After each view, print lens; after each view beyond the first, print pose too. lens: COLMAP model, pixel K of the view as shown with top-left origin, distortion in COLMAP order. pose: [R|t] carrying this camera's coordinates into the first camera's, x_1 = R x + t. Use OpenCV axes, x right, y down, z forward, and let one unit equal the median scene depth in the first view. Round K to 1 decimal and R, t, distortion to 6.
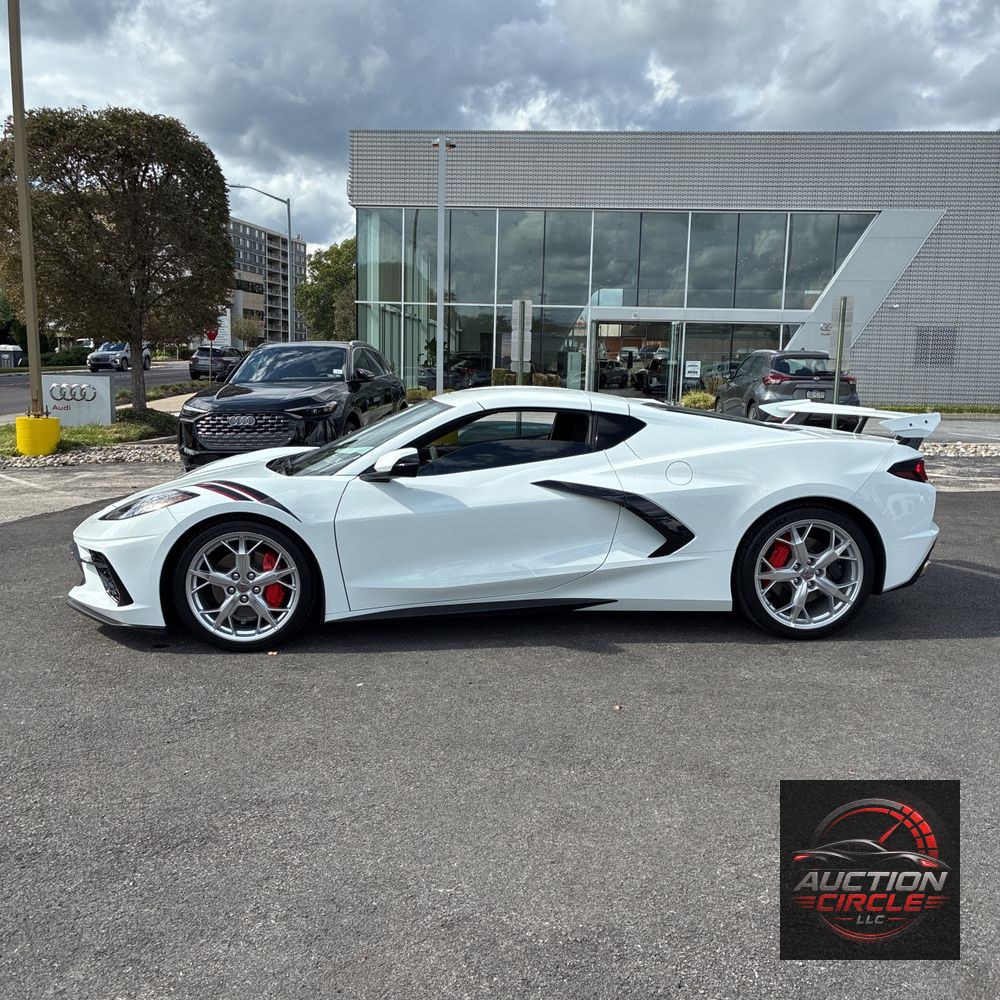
lens RADIAL K [[1018.8, 0, 499.7], [0, 1018.8, 503.7], [0, 0, 1]] dist [0.021401, 0.000000]
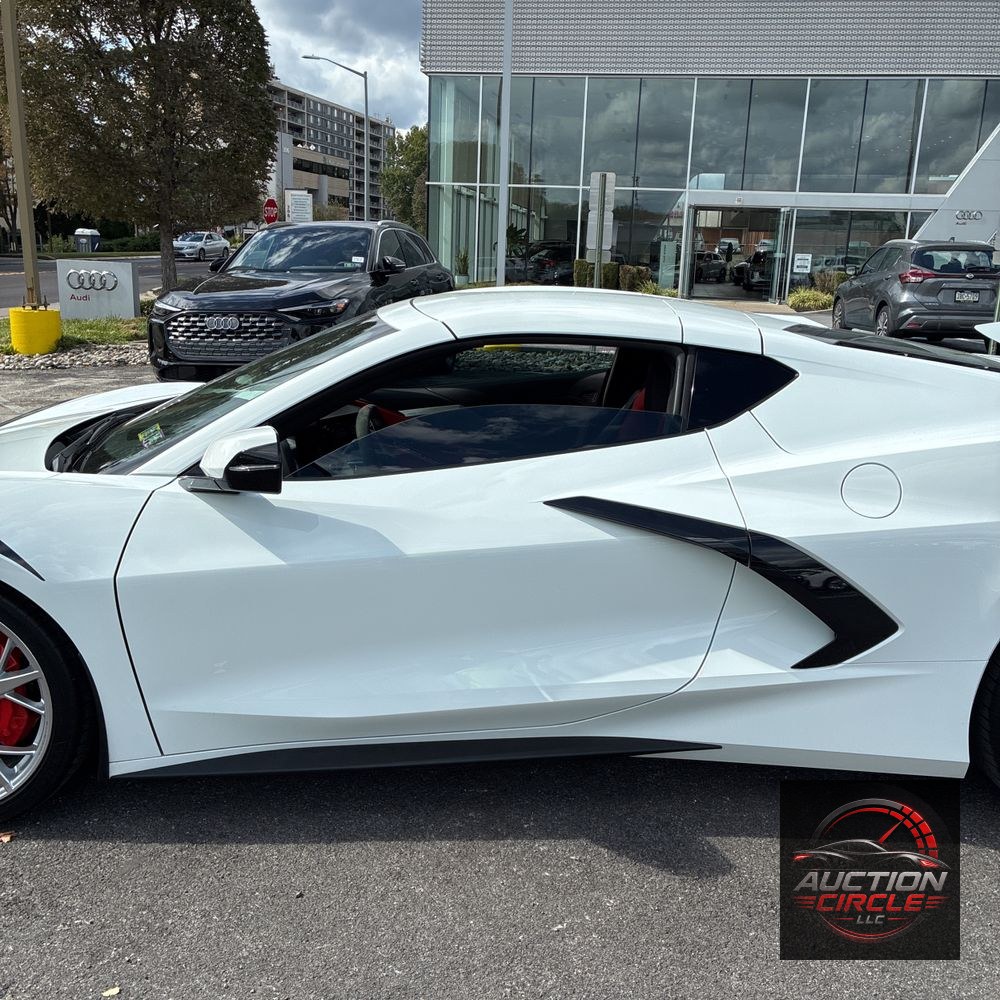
lens RADIAL K [[1018.8, 0, 505.0], [0, 1018.8, 498.8], [0, 0, 1]] dist [0.021401, 0.000000]
pose [[0.996525, 0.031045, -0.077299, 0.046092], [-0.023329, 0.994835, 0.098789, -0.063822], [0.079966, -0.096642, 0.992102, 0.506765]]
